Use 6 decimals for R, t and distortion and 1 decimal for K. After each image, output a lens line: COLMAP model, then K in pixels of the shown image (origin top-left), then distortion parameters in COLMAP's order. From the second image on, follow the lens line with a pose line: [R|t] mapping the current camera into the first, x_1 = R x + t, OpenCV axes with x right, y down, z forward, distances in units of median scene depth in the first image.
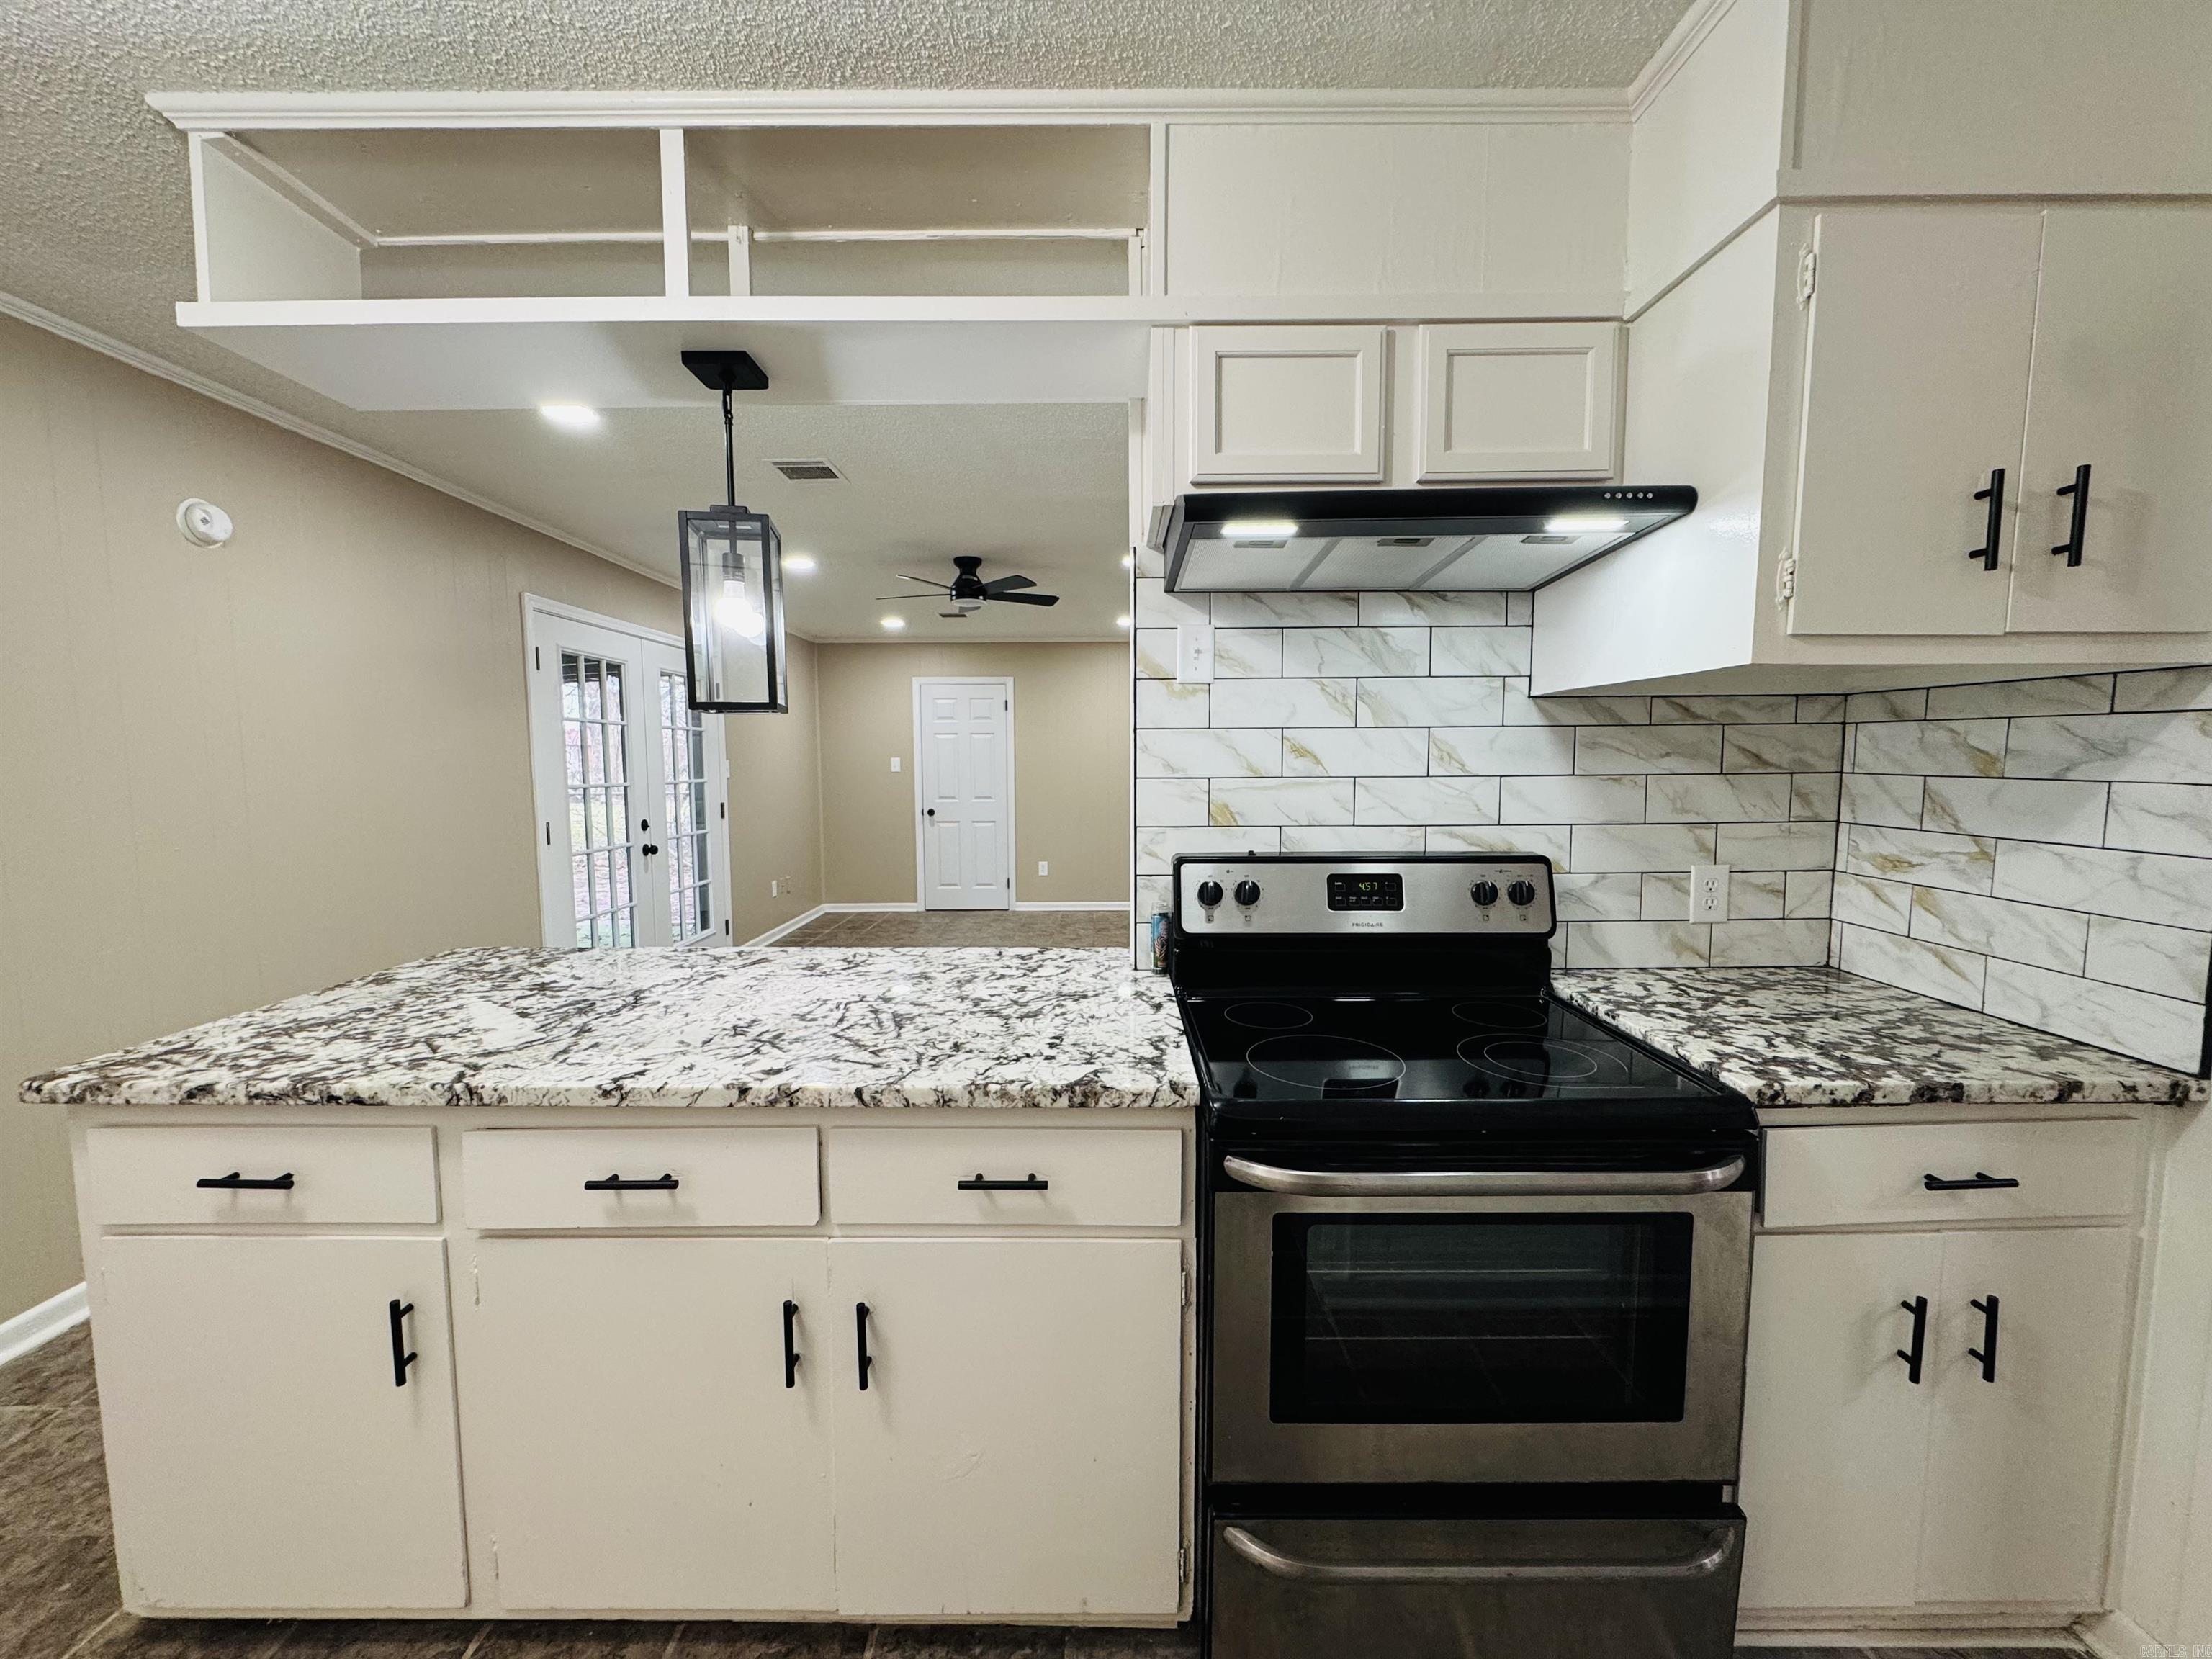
lens RADIAL K [[874.3, 0, 1107.1], [0, 874.3, 831.7], [0, 0, 1]] dist [-0.002028, 0.000100]
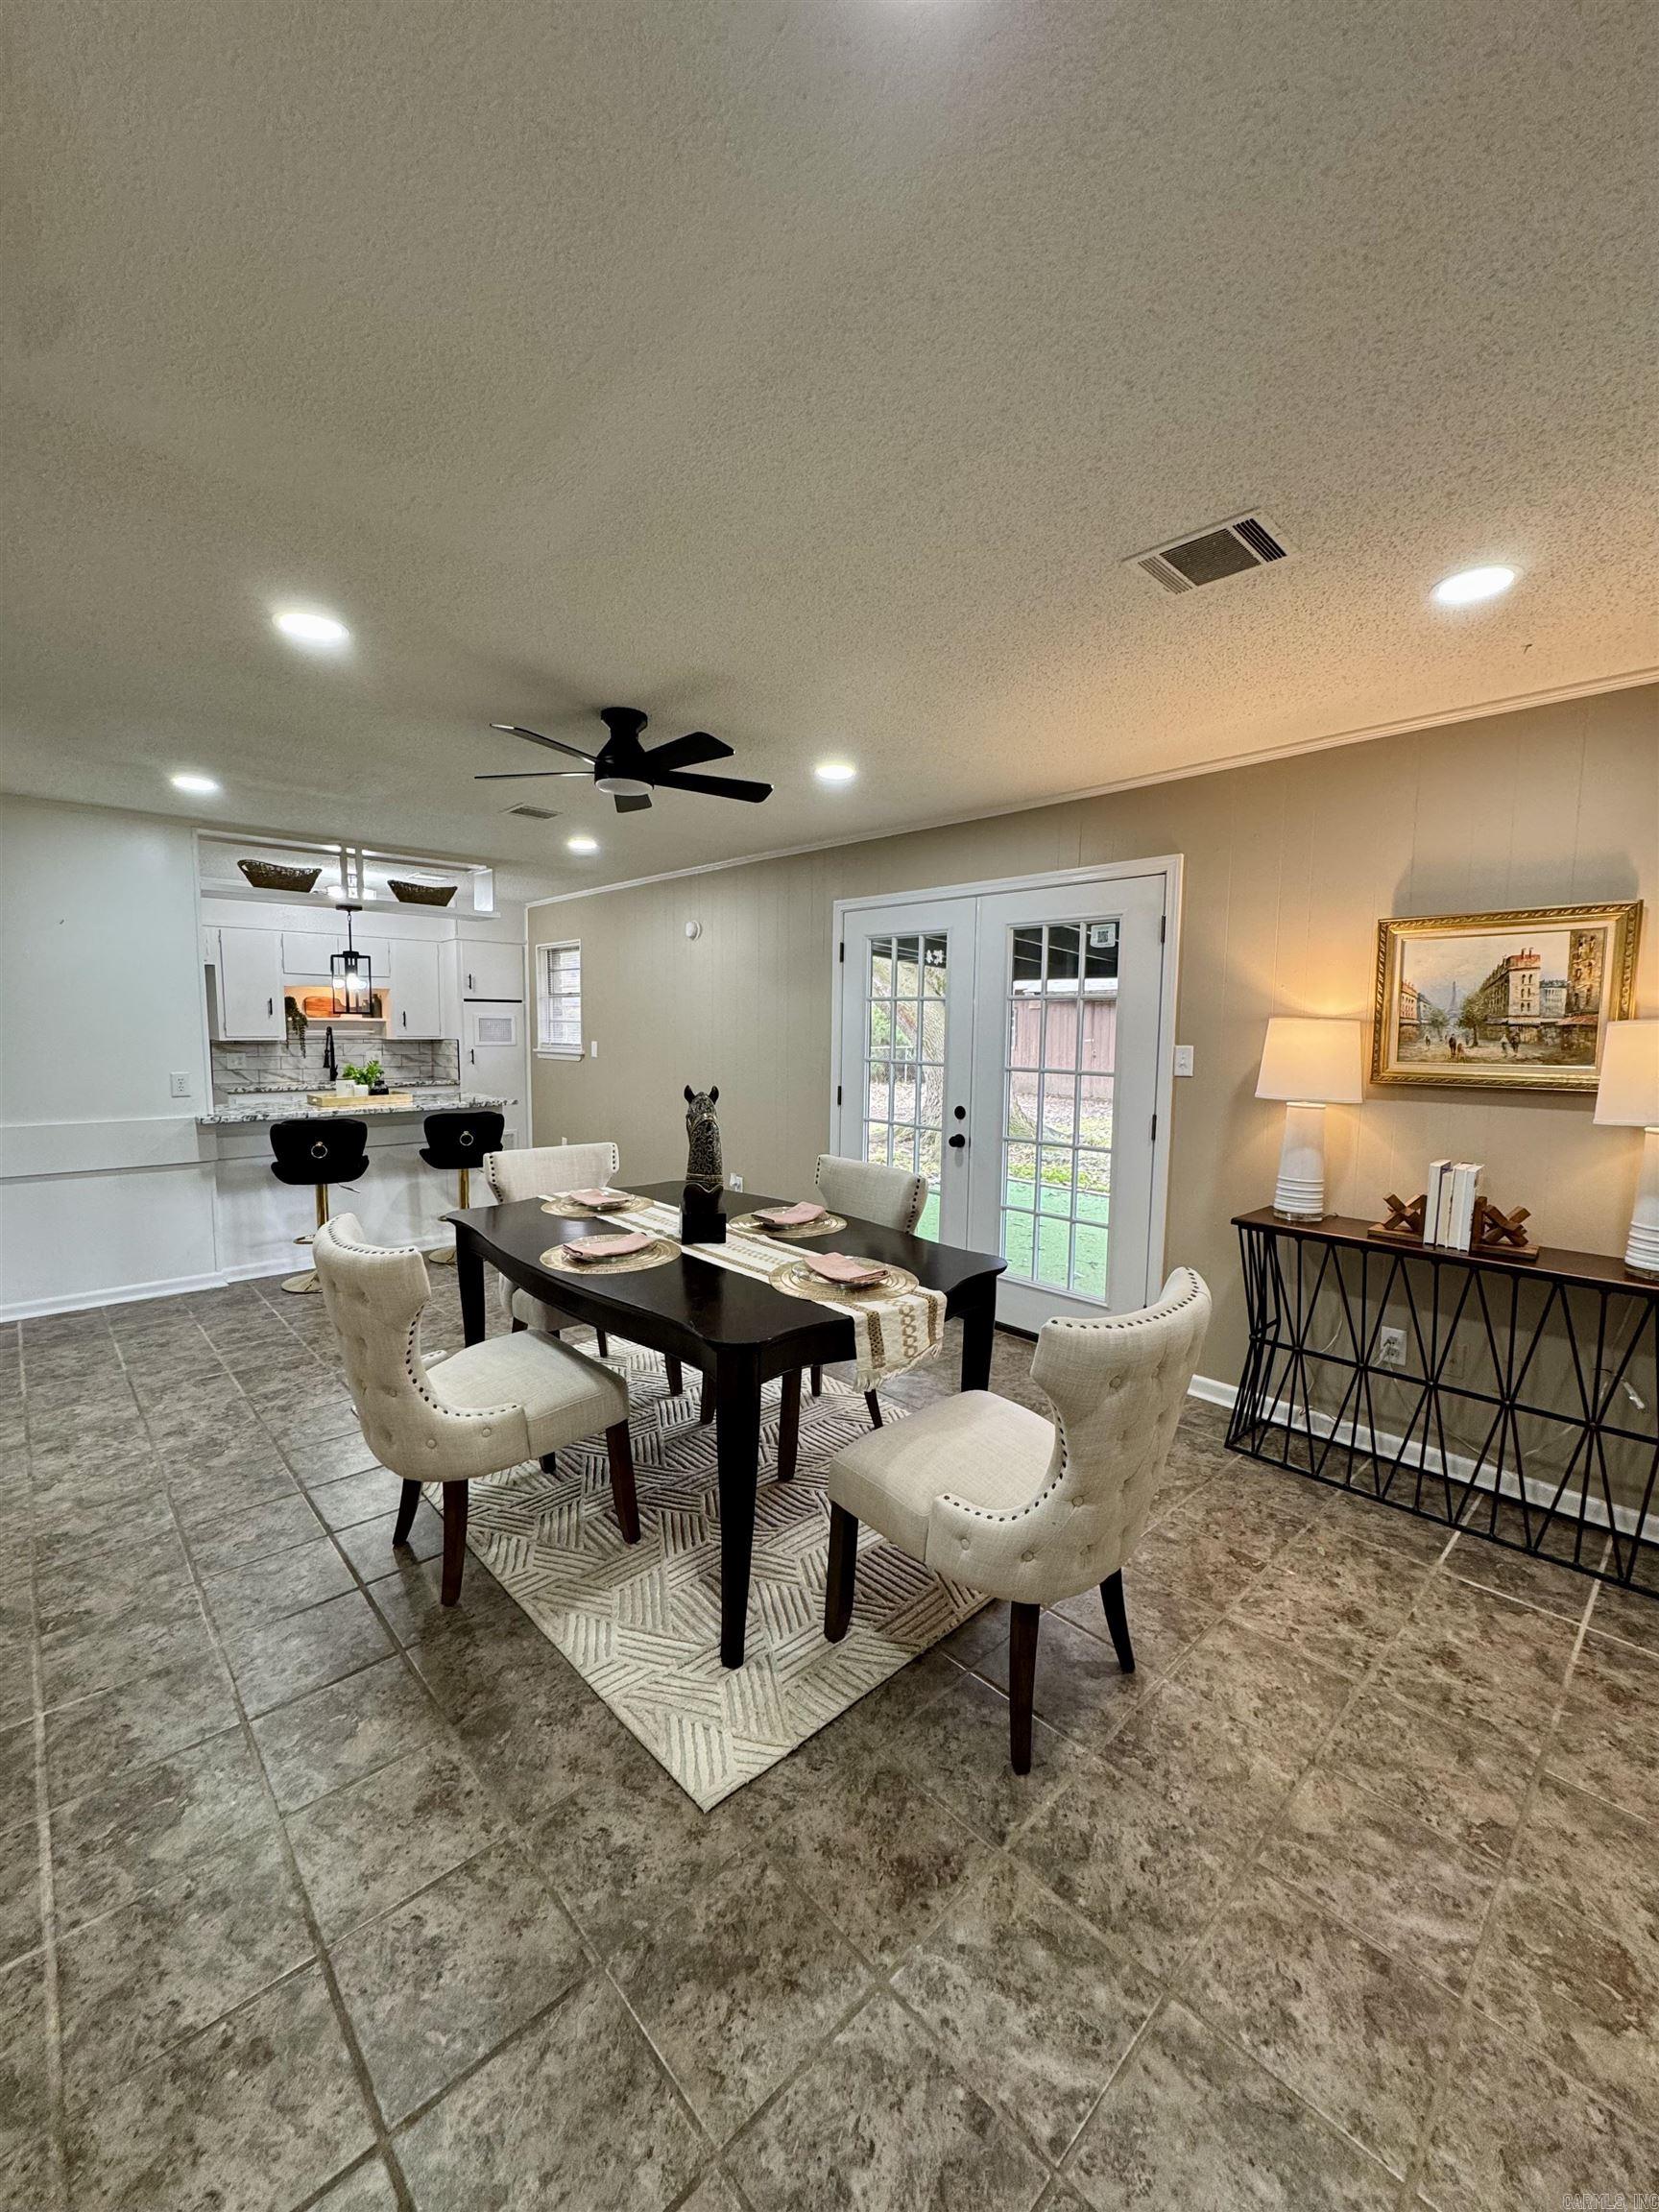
lens RADIAL K [[874.3, 0, 829.5], [0, 874.3, 1106.0], [0, 0, 1]] dist [-0.002028, 0.000100]
pose [[-0.734040, 0.060198, -0.676433, 0.549846], [-0.065380, 0.985172, 0.158622, -0.482061], [0.675951, 0.160660, -0.719220, 5.109730]]
